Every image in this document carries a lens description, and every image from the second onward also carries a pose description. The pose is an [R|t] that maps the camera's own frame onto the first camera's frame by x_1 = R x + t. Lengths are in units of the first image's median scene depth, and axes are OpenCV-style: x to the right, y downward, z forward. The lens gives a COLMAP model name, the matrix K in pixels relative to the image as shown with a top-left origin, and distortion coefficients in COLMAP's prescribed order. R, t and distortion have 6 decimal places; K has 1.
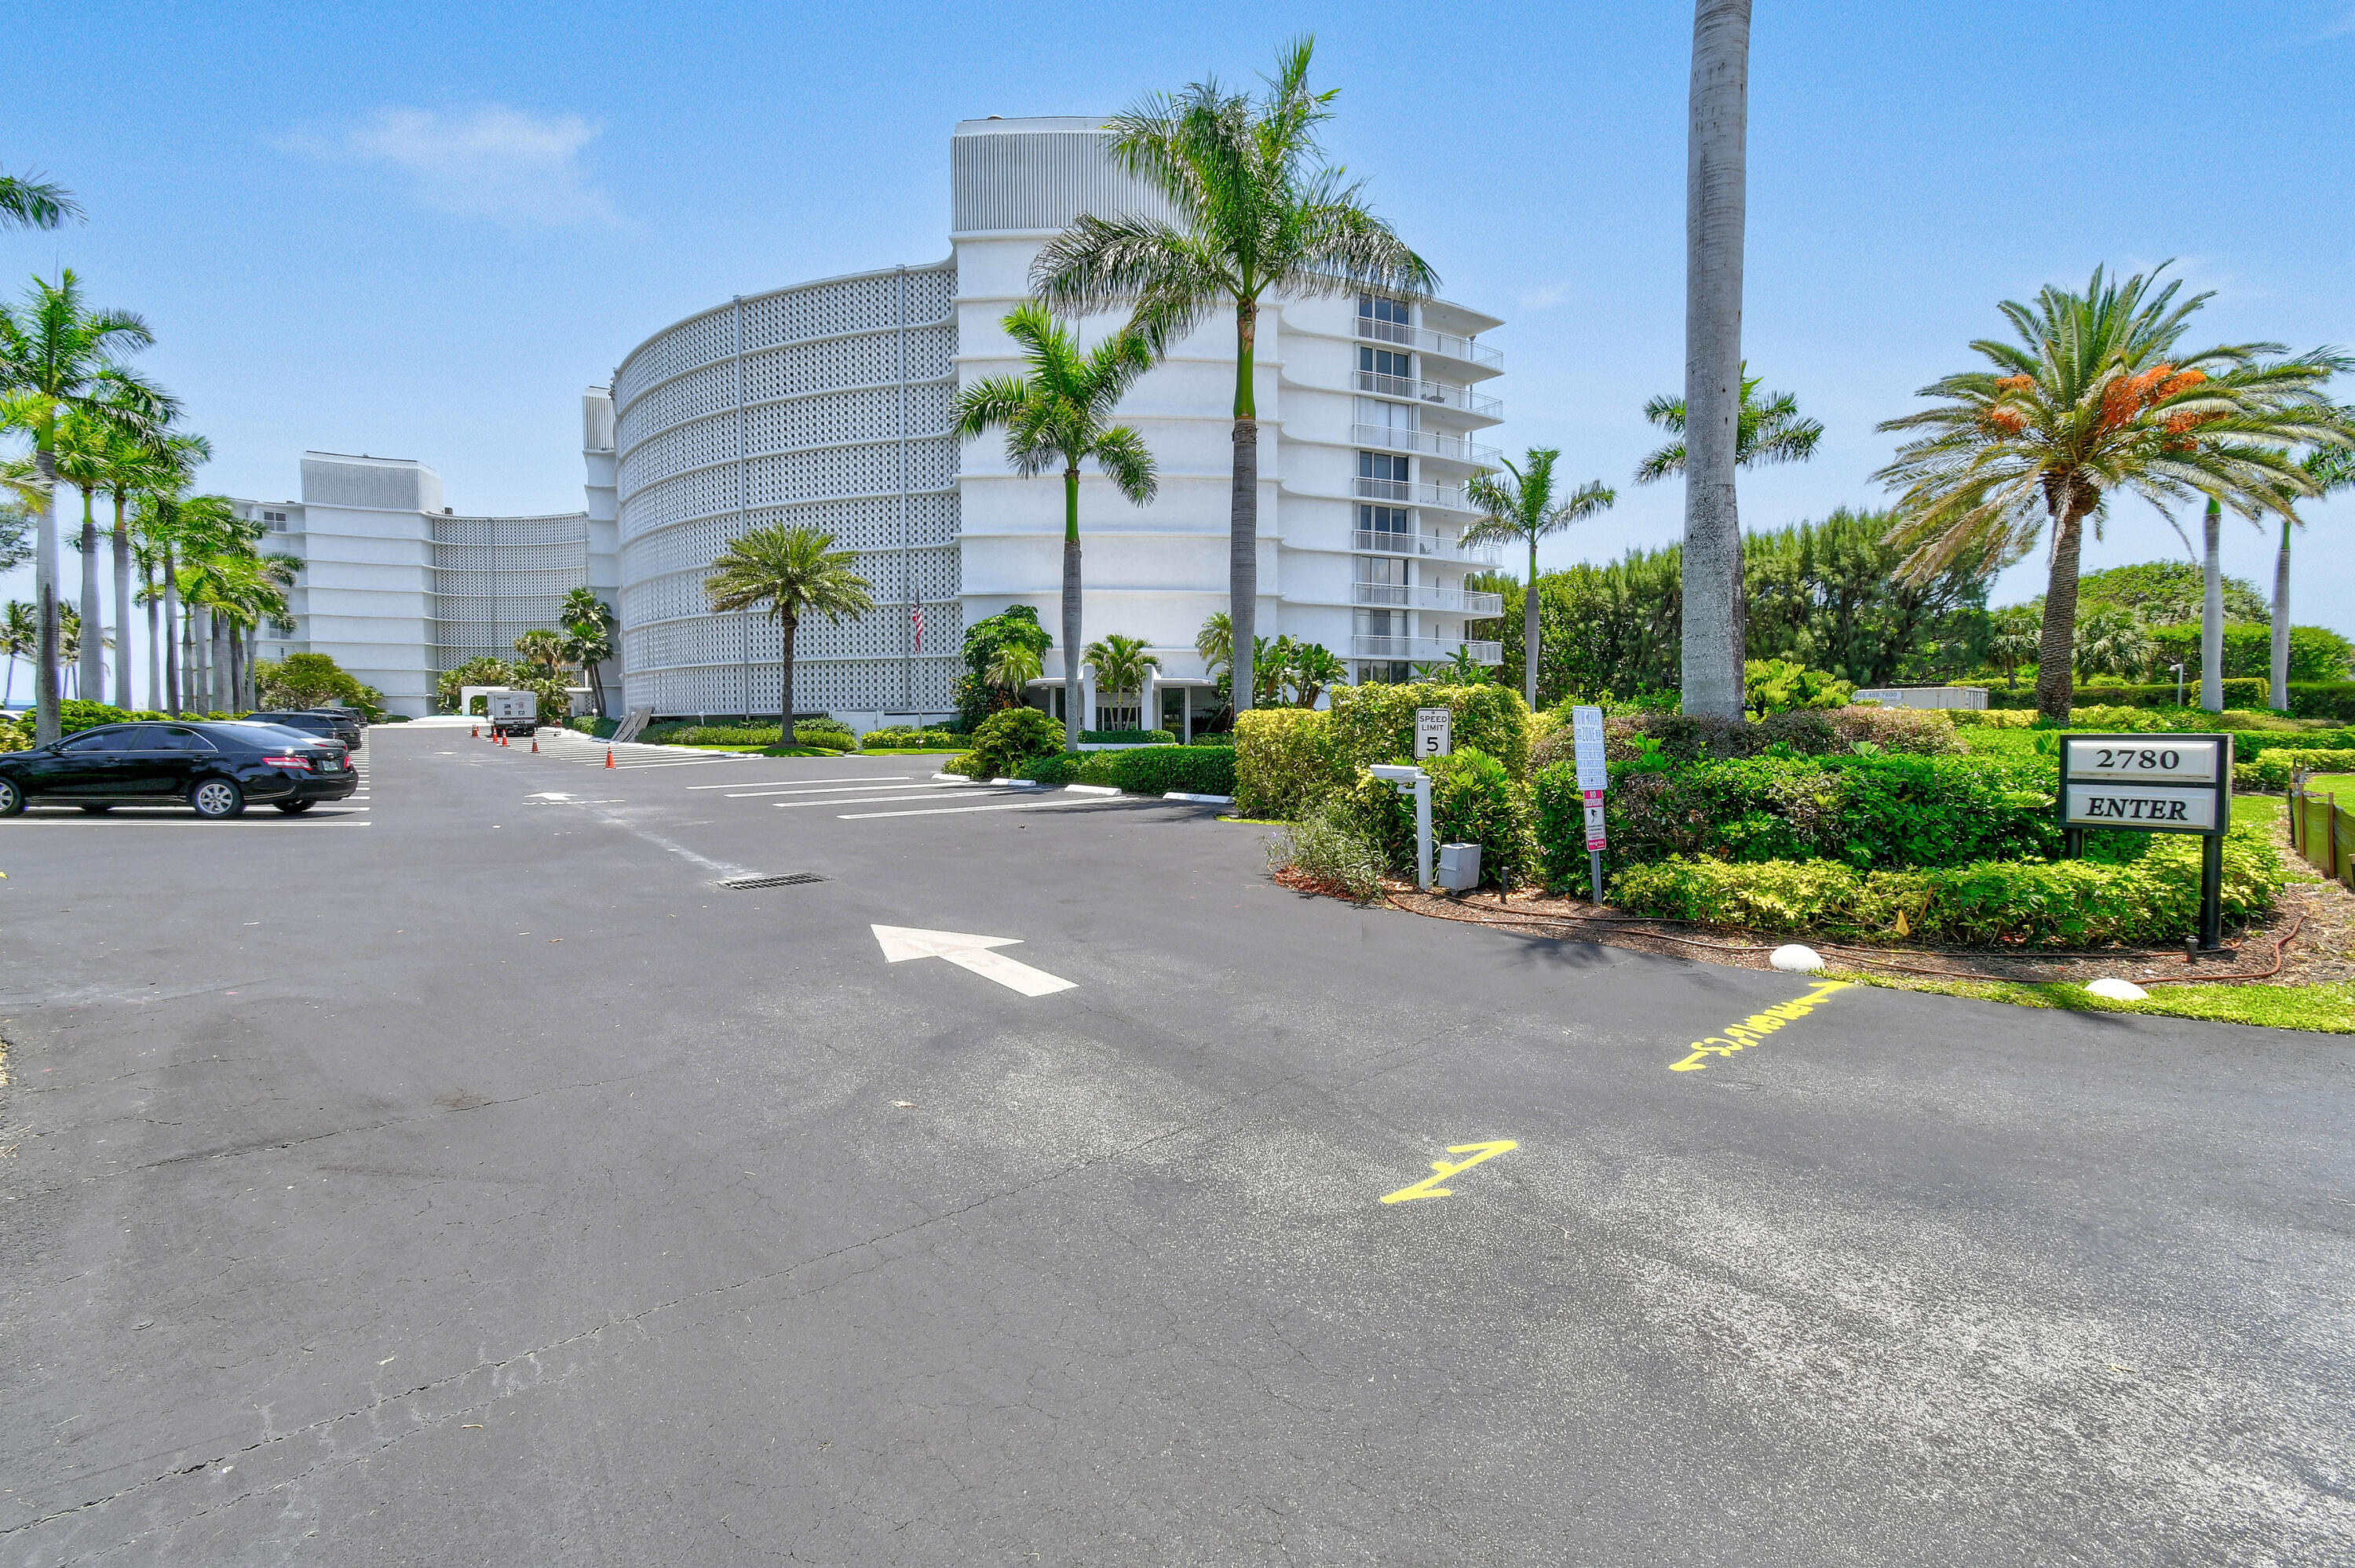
lens RADIAL K [[1032.9, 0, 1178.0], [0, 1032.9, 776.4], [0, 0, 1]] dist [0.003036, -0.000440]
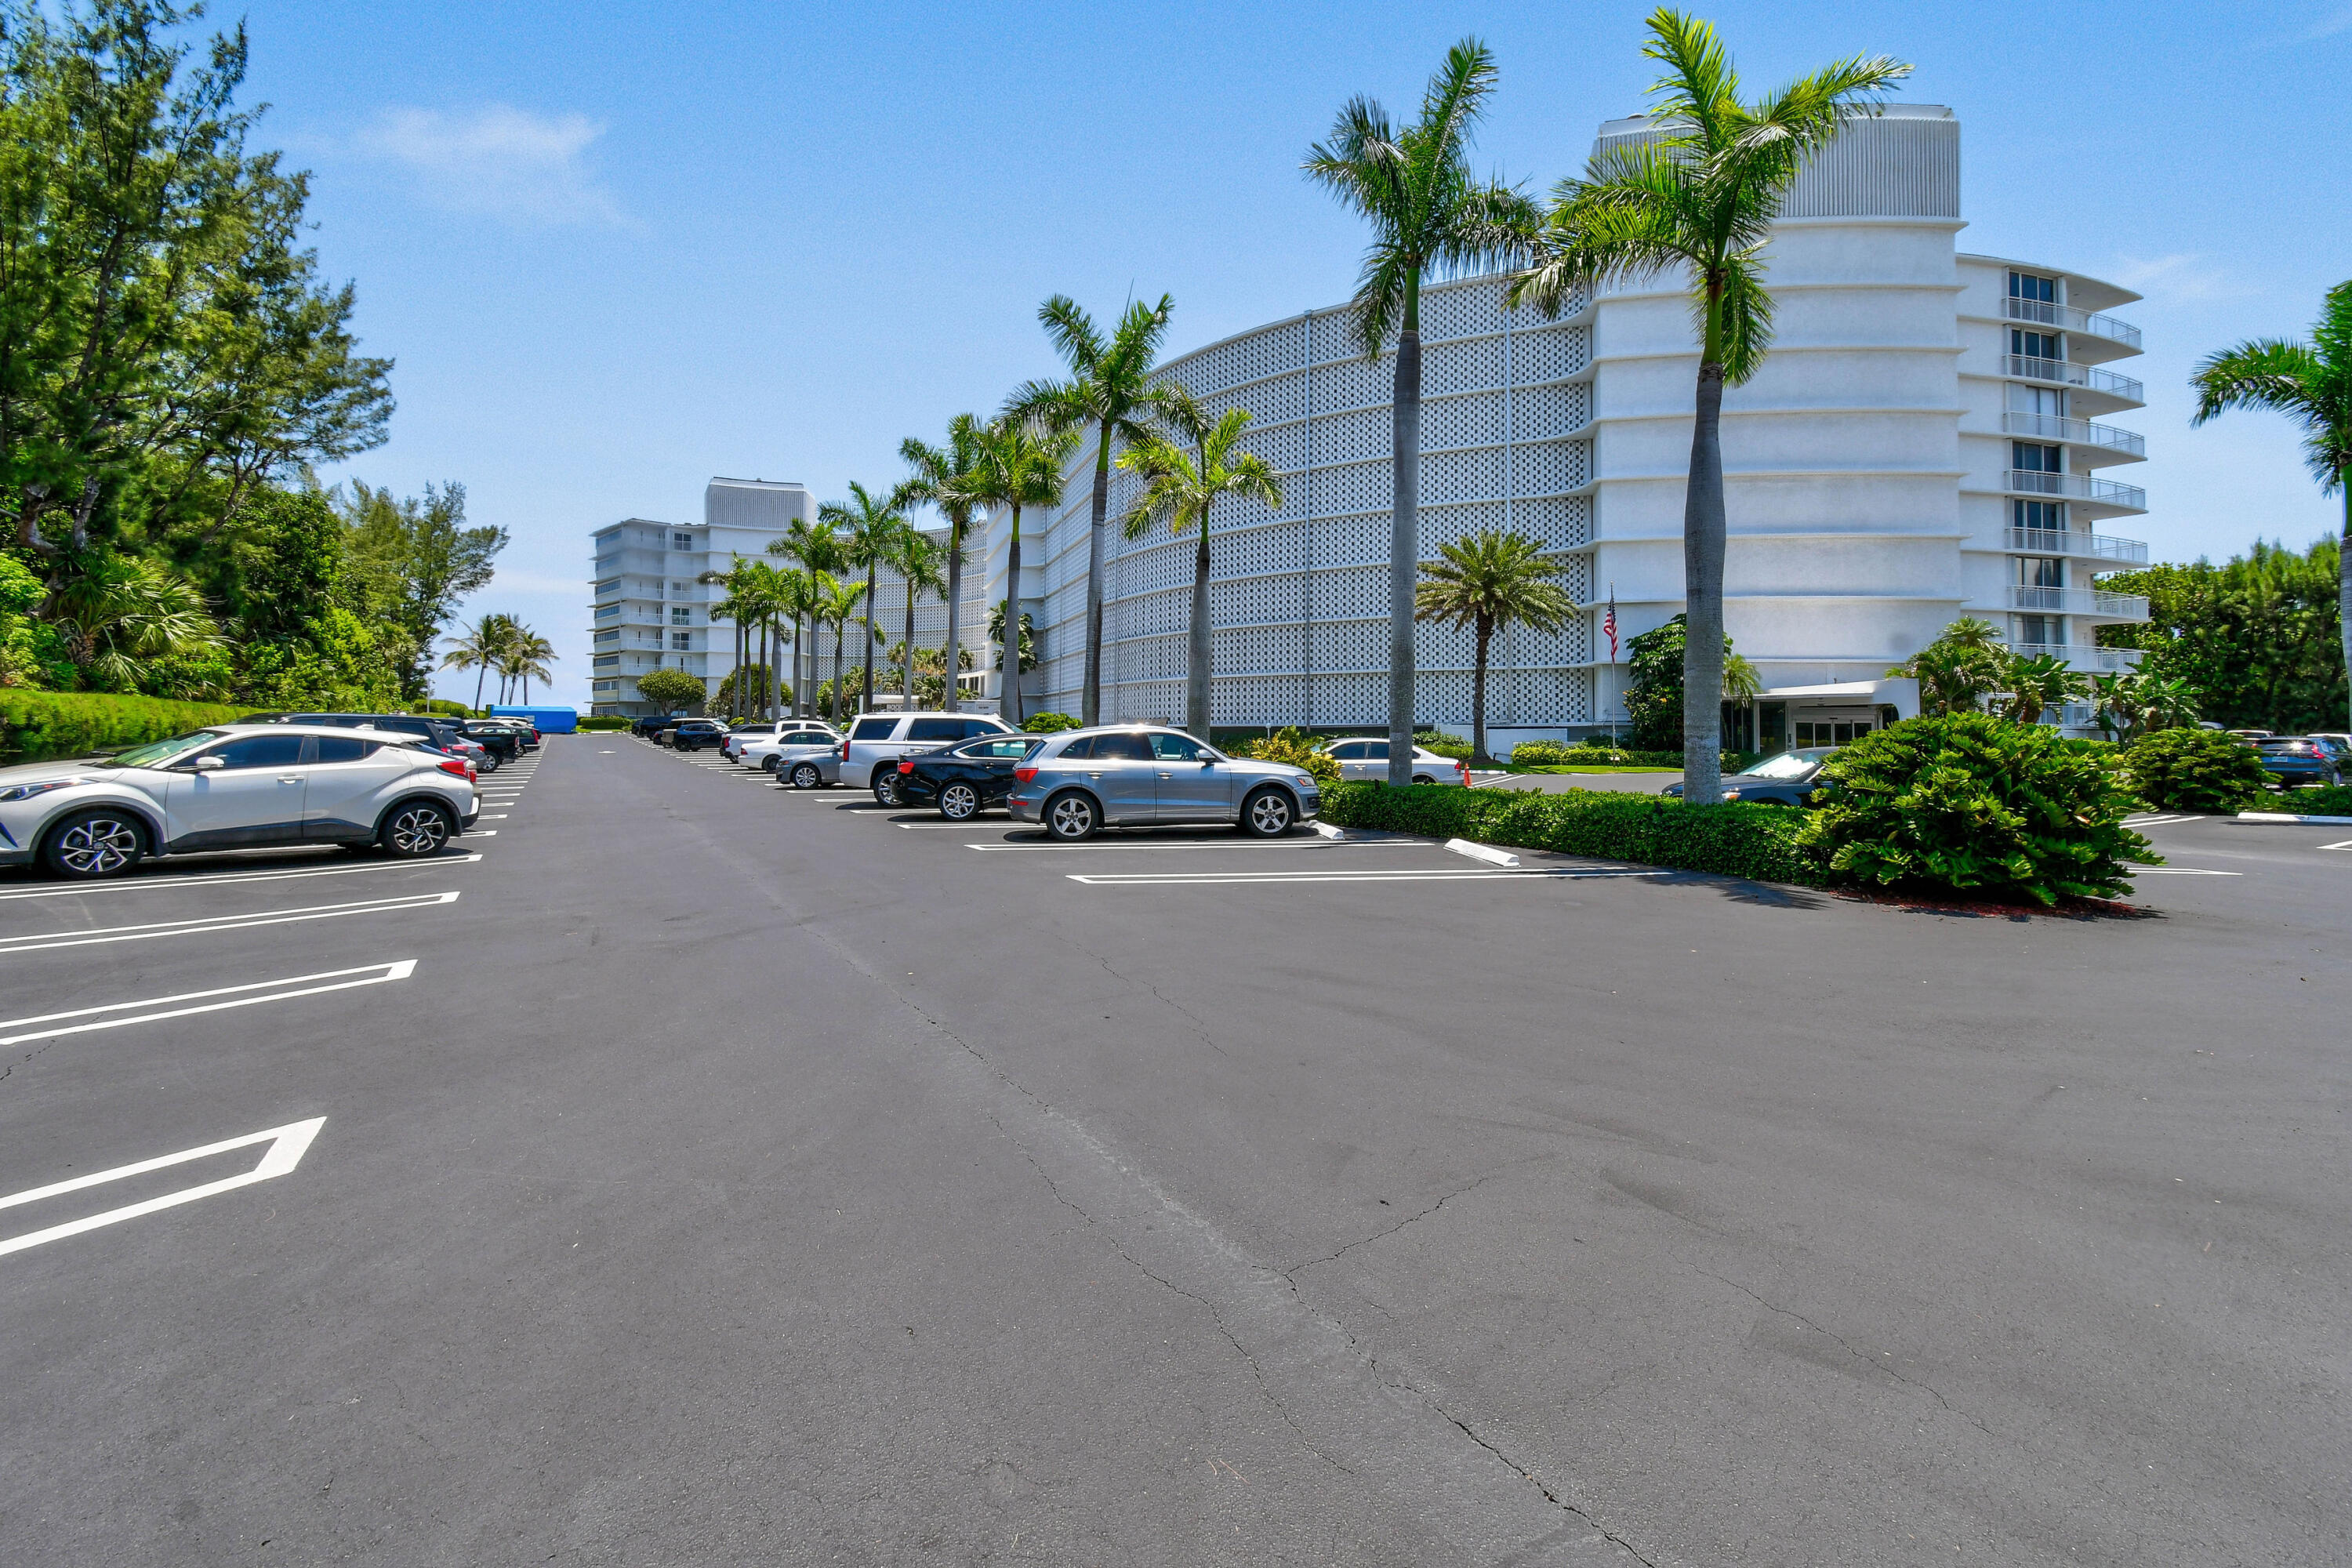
lens RADIAL K [[1031.8, 0, 1176.5], [0, 1031.8, 776.4], [0, 0, 1]] dist [0.003036, -0.000440]
pose [[0.990628, 0.014282, -0.135836, -0.421410], [-0.015407, 0.999855, -0.007234, -0.000051], [0.135713, 0.009259, 0.990705, -0.005728]]
